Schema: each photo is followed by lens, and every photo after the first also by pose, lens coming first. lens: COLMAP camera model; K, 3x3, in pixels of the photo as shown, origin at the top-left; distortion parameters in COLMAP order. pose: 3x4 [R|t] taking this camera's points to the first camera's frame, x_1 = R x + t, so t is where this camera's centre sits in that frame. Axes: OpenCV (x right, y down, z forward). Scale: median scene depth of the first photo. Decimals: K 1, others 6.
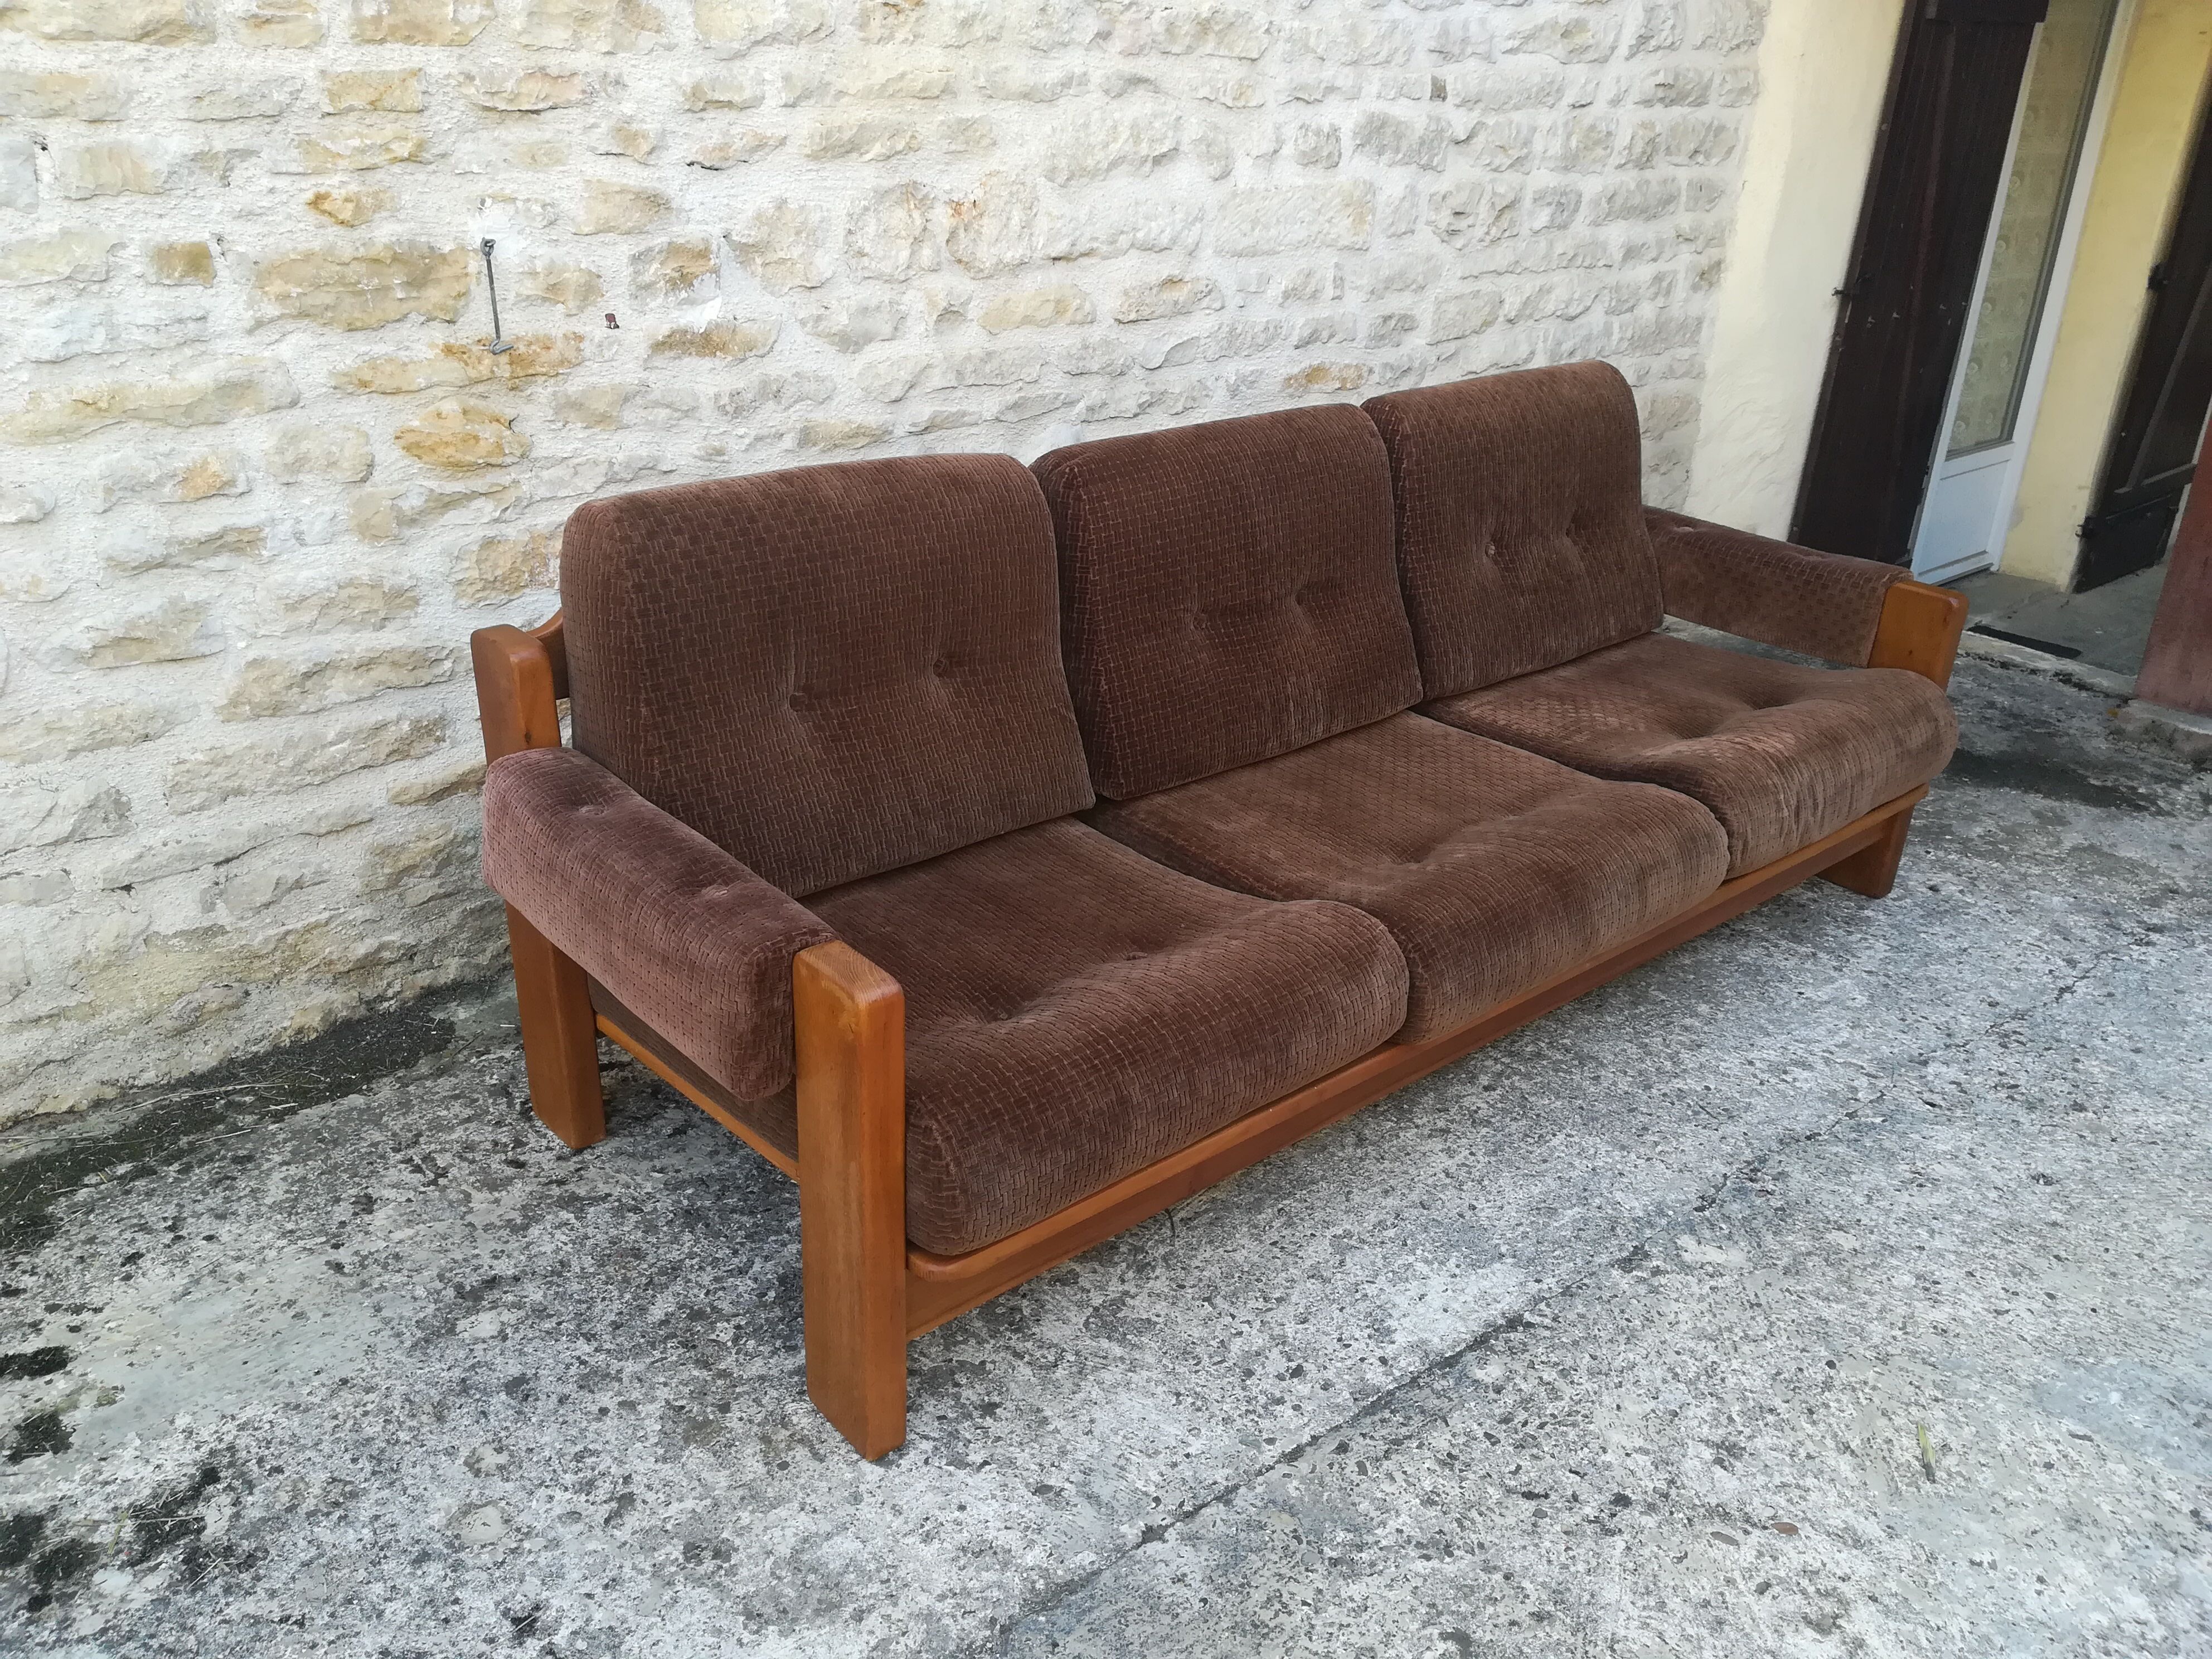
lens RADIAL K [[1732.2, 0, 1117.7], [0, 1732.2, 834.9], [0, 0, 1]] dist [0.053175, -0.078312]
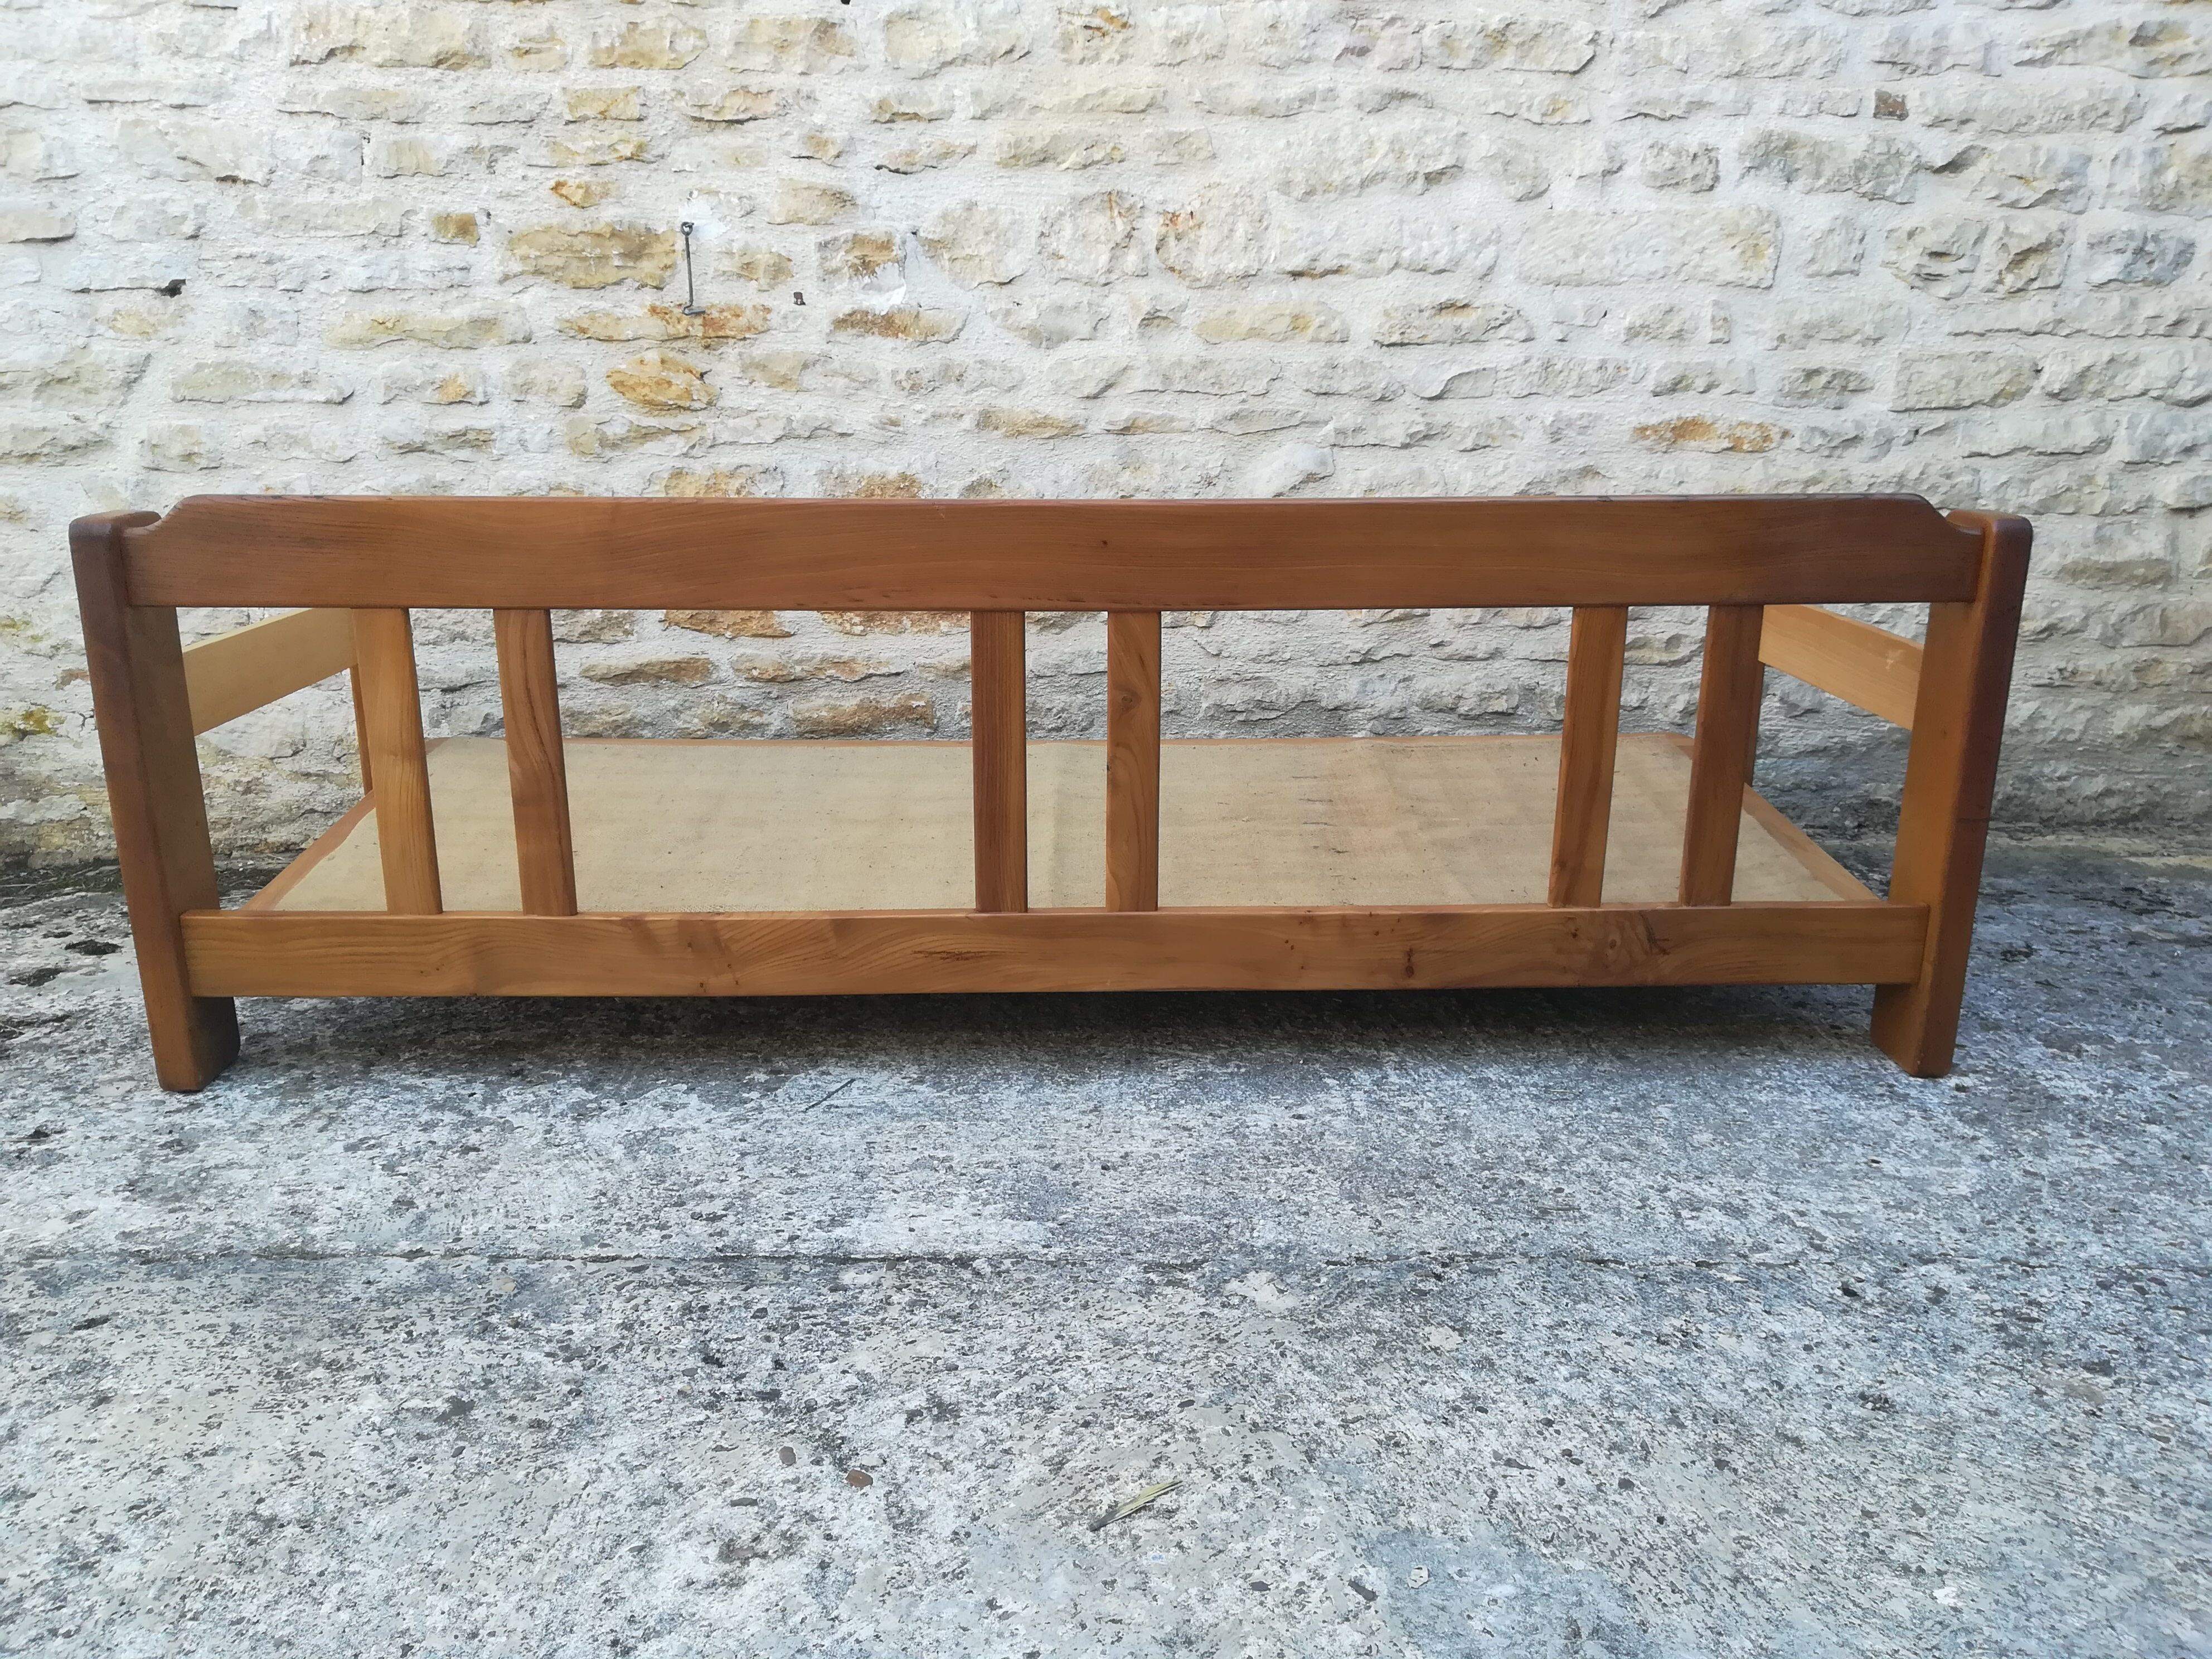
lens RADIAL K [[1734.5, 0, 1113.4], [0, 1734.5, 836.0], [0, 0, 1]] dist [0.055744, -0.085762]
pose [[0.774191, 0.129770, -0.619506, 0.674327], [-0.239852, 0.965910, -0.097408, 0.124994], [0.585746, 0.224002, 0.778925, 0.293634]]
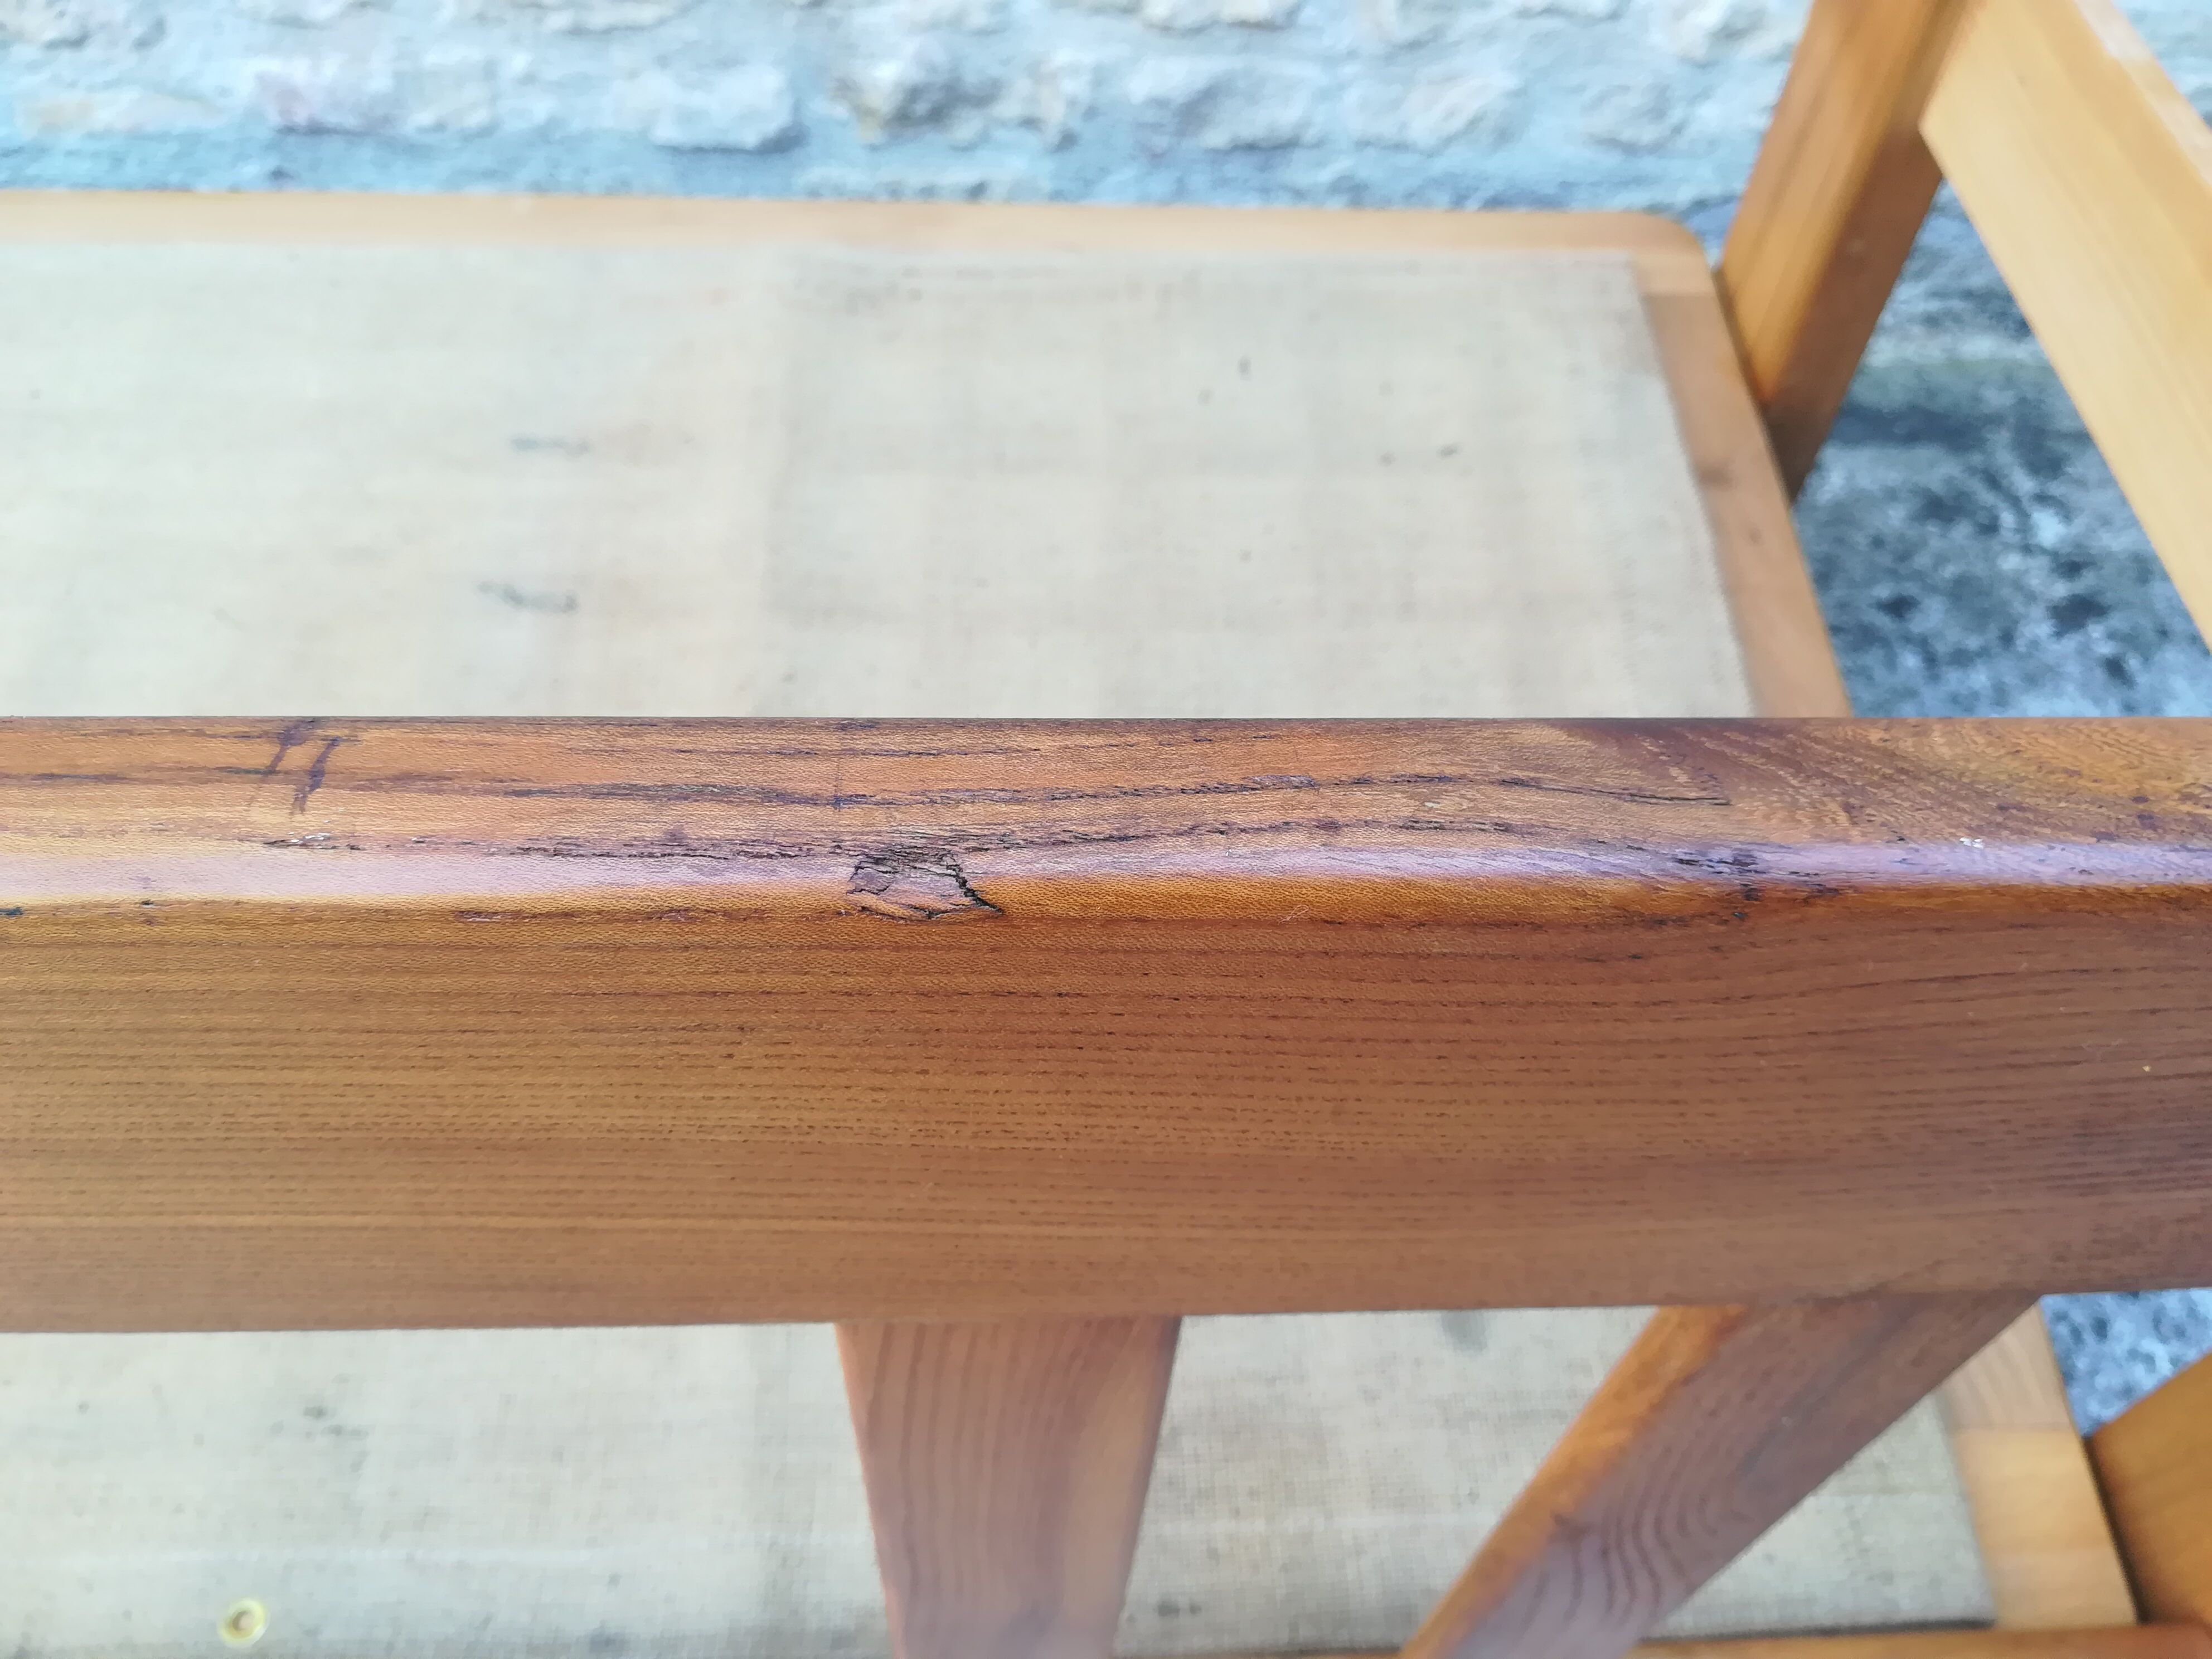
lens RADIAL K [[1781.0, 0, 1109.9], [0, 1781.0, 859.3], [0, 0, 1]] dist [-0.010336, -0.019100]
pose [[0.777599, 0.494129, -0.388813, 0.359827], [-0.279399, 0.825525, 0.490352, -0.206625], [0.563272, -0.272663, 0.779987, 0.982465]]
